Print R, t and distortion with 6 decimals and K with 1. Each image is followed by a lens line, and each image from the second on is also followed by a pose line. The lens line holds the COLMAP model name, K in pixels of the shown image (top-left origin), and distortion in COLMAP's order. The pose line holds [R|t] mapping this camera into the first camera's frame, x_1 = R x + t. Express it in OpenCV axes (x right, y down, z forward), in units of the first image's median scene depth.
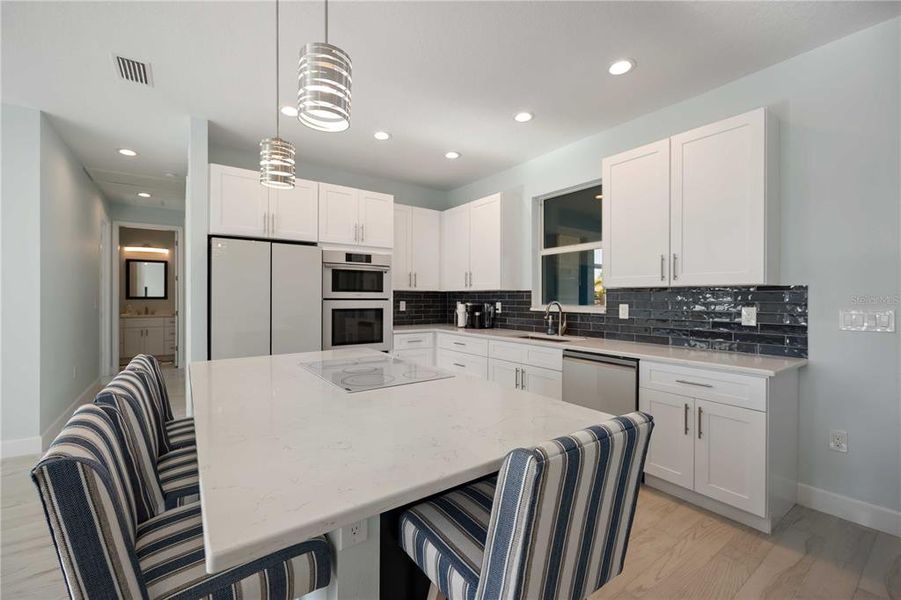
lens RADIAL K [[370.9, 0, 450.1], [0, 370.9, 295.8], [0, 0, 1]] dist [-0.001973, 0.001027]
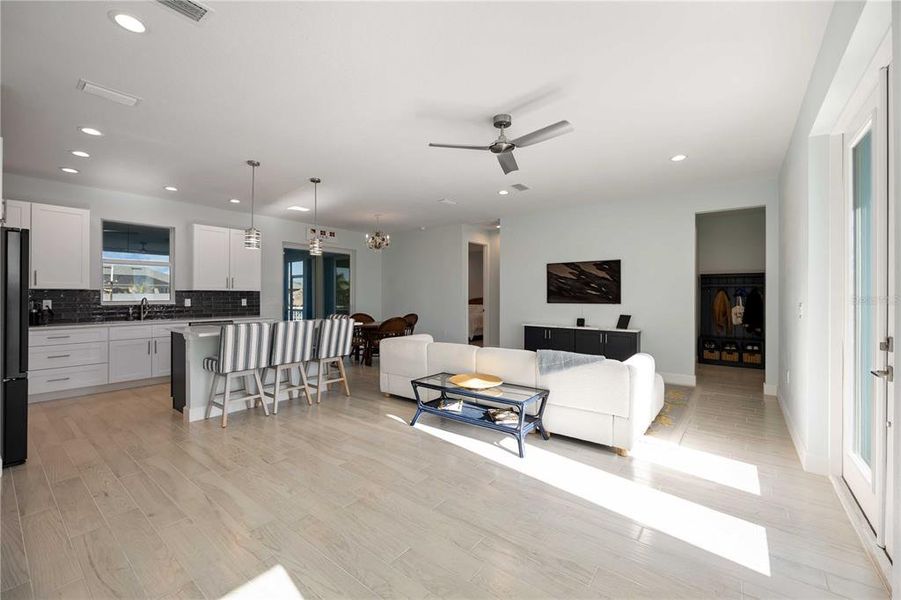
lens RADIAL K [[370.9, 0, 449.9], [0, 370.9, 294.3], [0, 0, 1]] dist [-0.001973, 0.001027]
pose [[-0.276567, 0.001844, 0.960993, -1.390237], [-0.004856, 0.999983, -0.003317, -0.000481], [-0.960982, -0.005584, -0.276553, 0.189016]]
